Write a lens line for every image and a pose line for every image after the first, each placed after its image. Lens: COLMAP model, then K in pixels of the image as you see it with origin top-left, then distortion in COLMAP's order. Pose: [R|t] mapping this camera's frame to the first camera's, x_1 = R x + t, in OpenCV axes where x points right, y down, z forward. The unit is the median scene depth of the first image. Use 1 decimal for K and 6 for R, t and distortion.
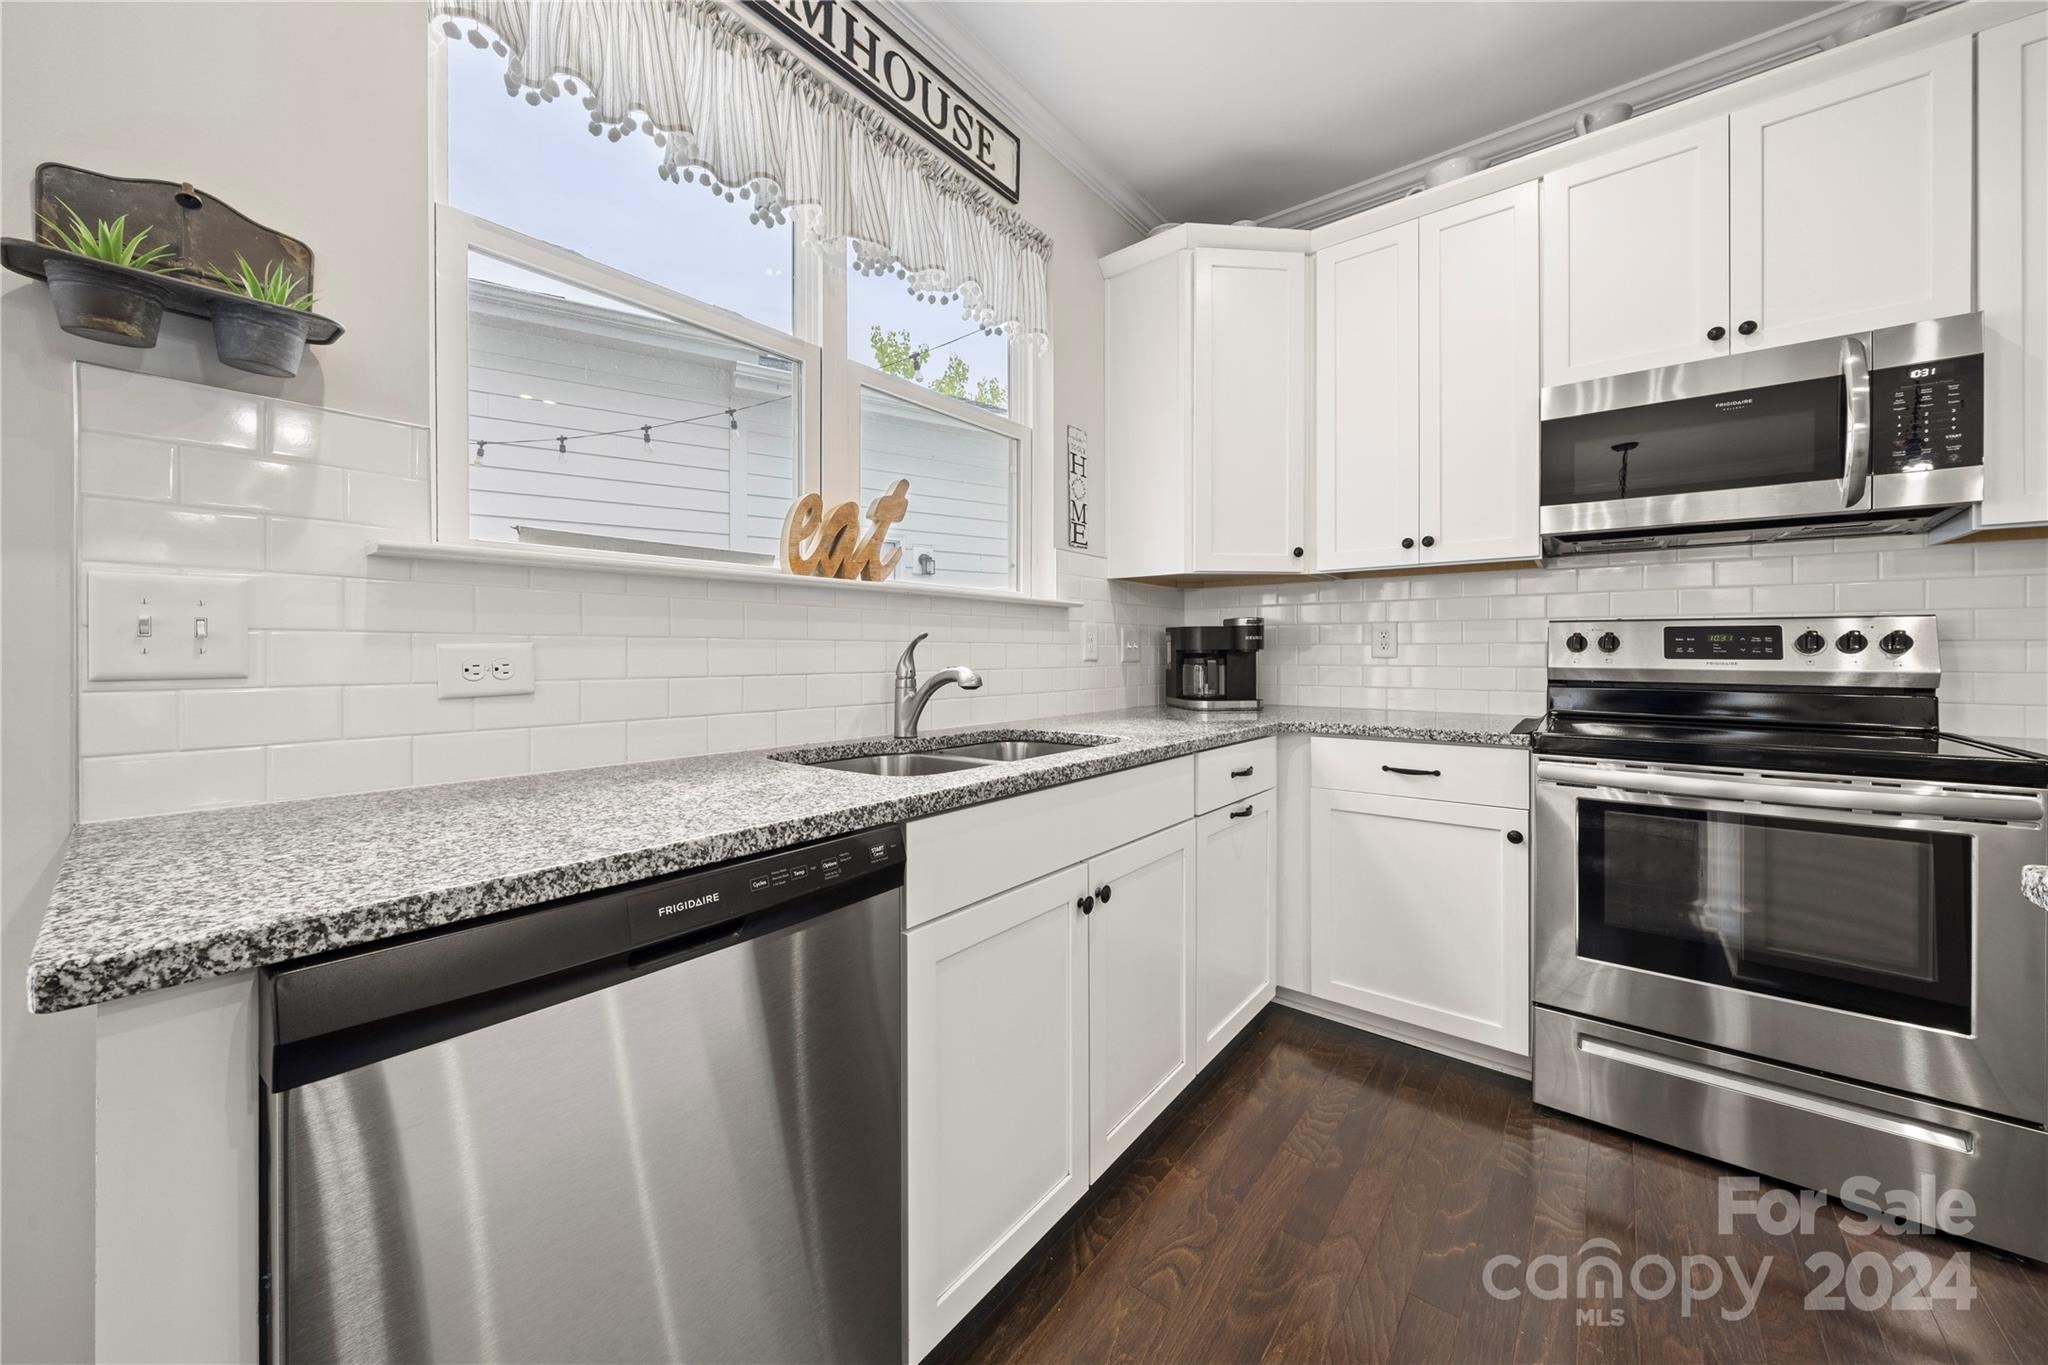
lens RADIAL K [[724.3, 0, 1019.3], [0, 724.3, 655.5], [0, 0, 1]] dist [-0.002183, -0.000284]
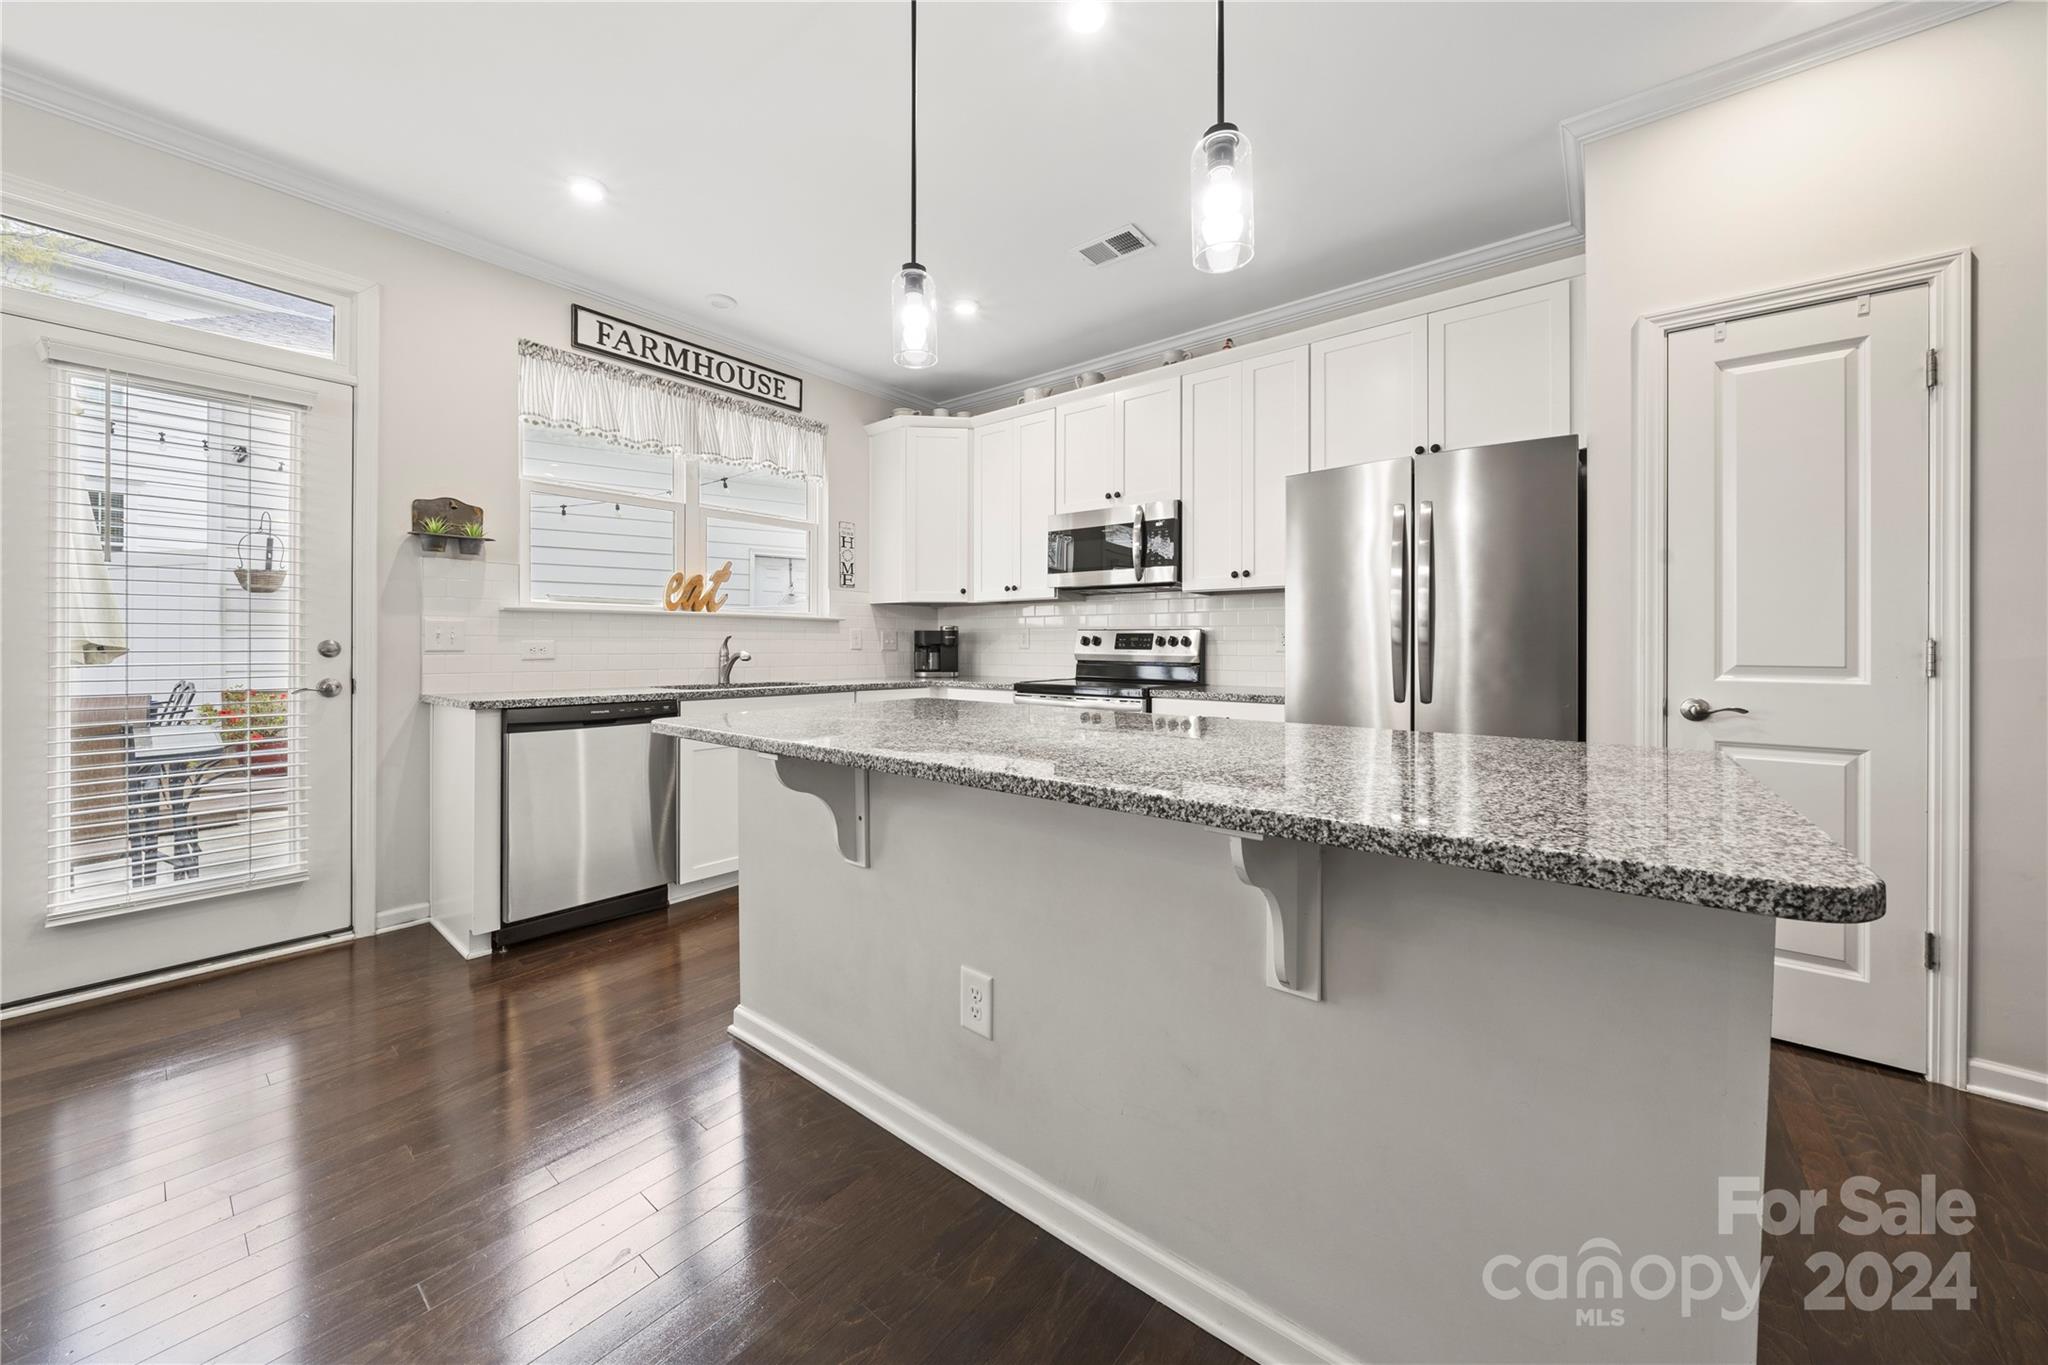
lens RADIAL K [[722.7, 0, 1019.6], [0, 722.7, 648.3], [0, 0, 1]] dist [-0.004351, -0.000133]
pose [[0.999983, 0.004209, 0.003957, 0.653452], [-0.004202, 0.999990, -0.001671, 0.006438], [-0.003964, 0.001654, 0.999991, -1.053305]]
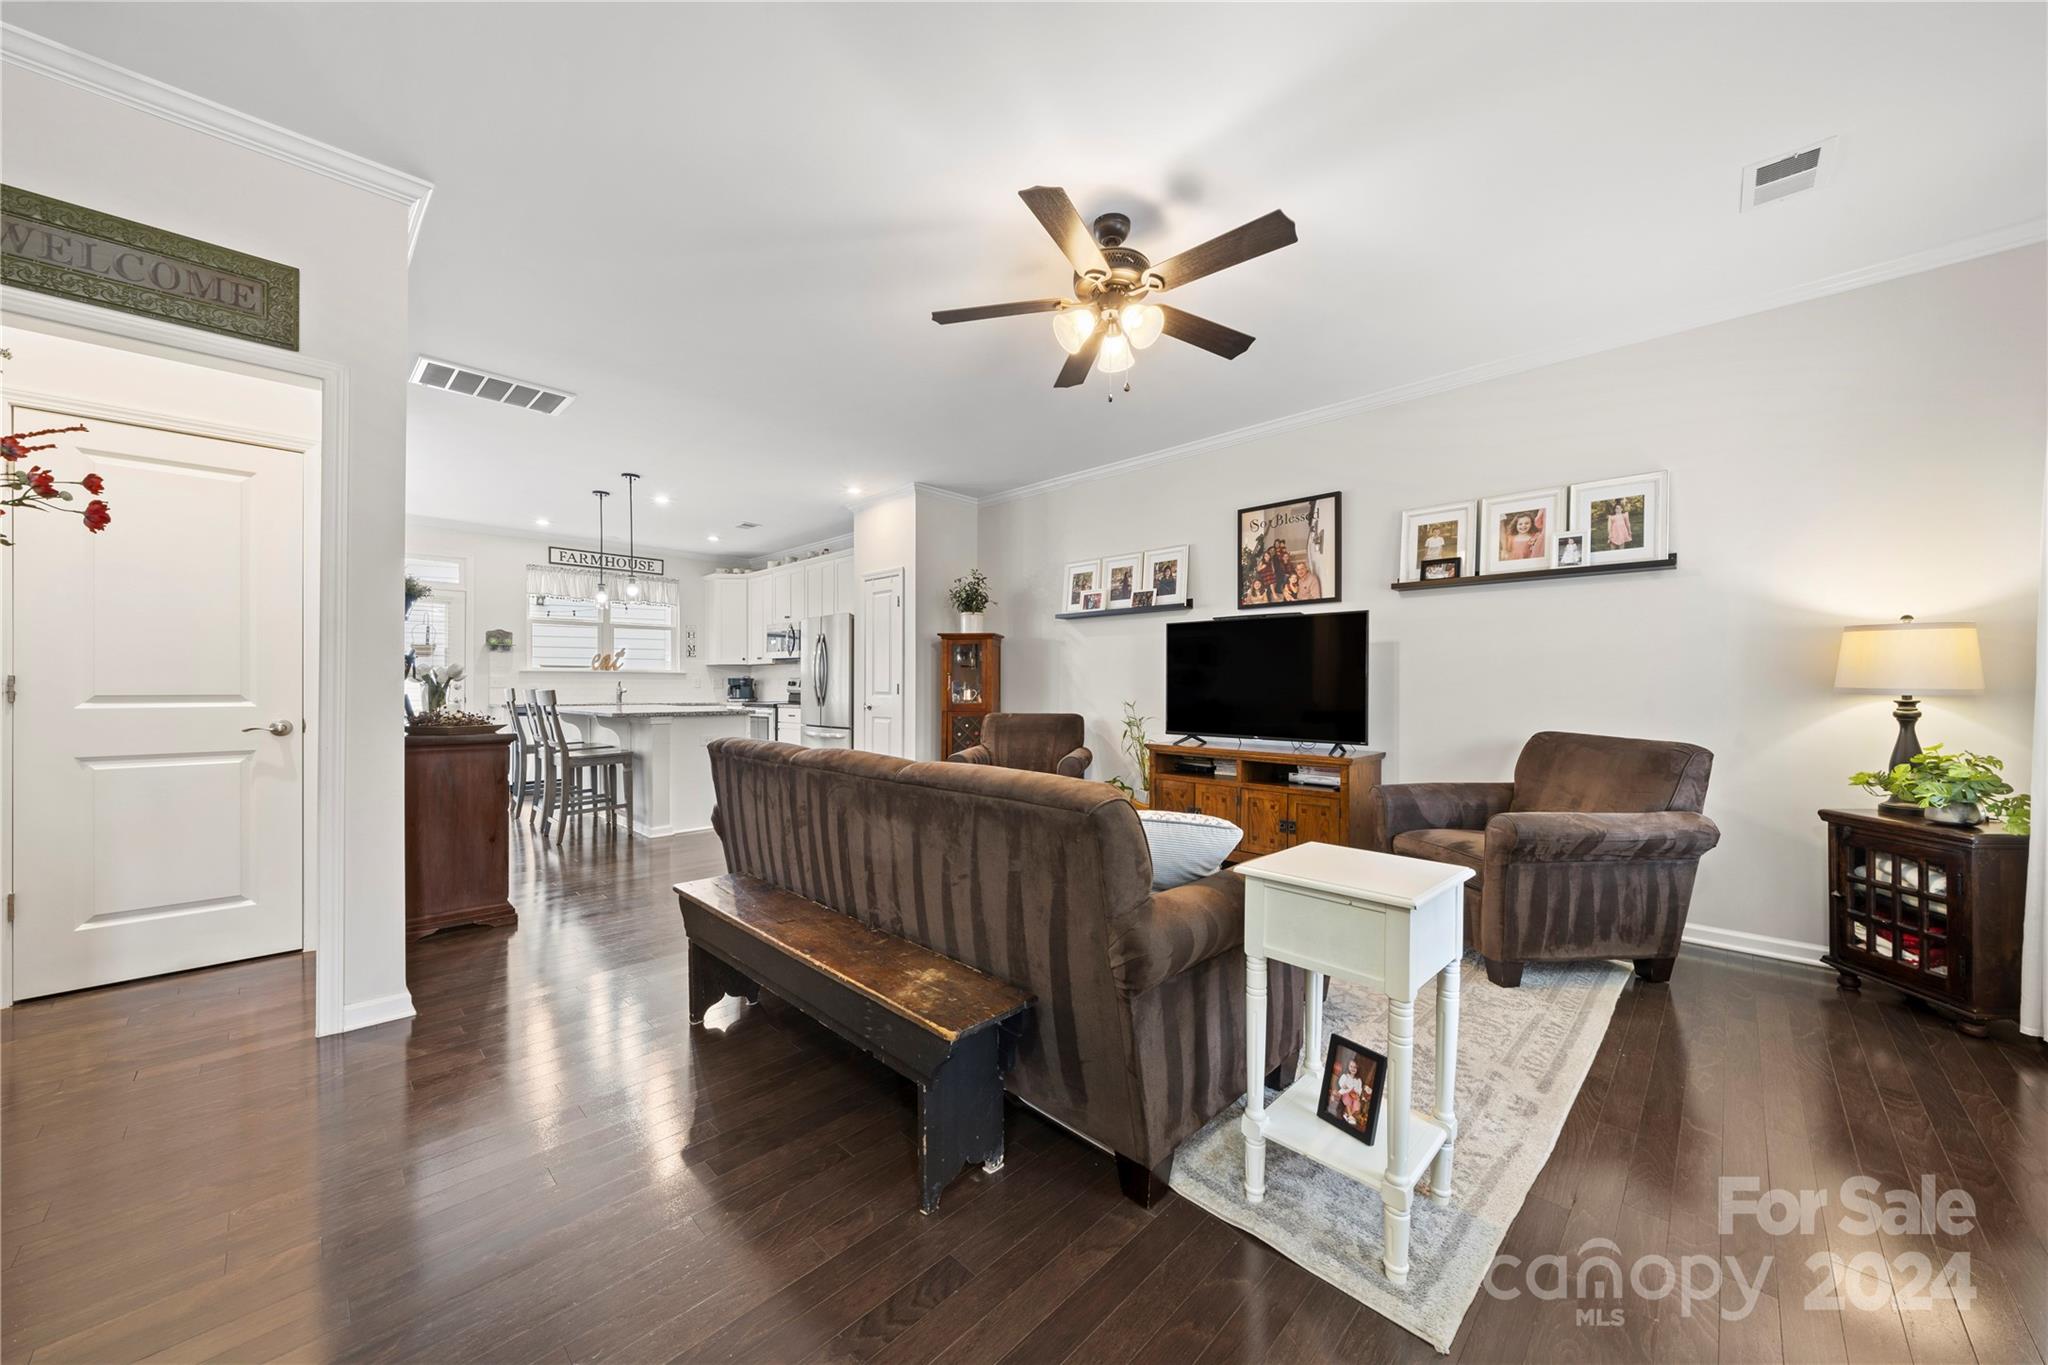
lens RADIAL K [[725.5, 0, 1024.4], [0, 725.5, 687.6], [0, 0, 1]] dist [-0.001469, -0.000123]
pose [[0.995258, 0.004021, -0.097192, 2.754307], [-0.004442, 0.999982, -0.004113, 0.018174], [0.097174, 0.004525, 0.995257, -3.257156]]
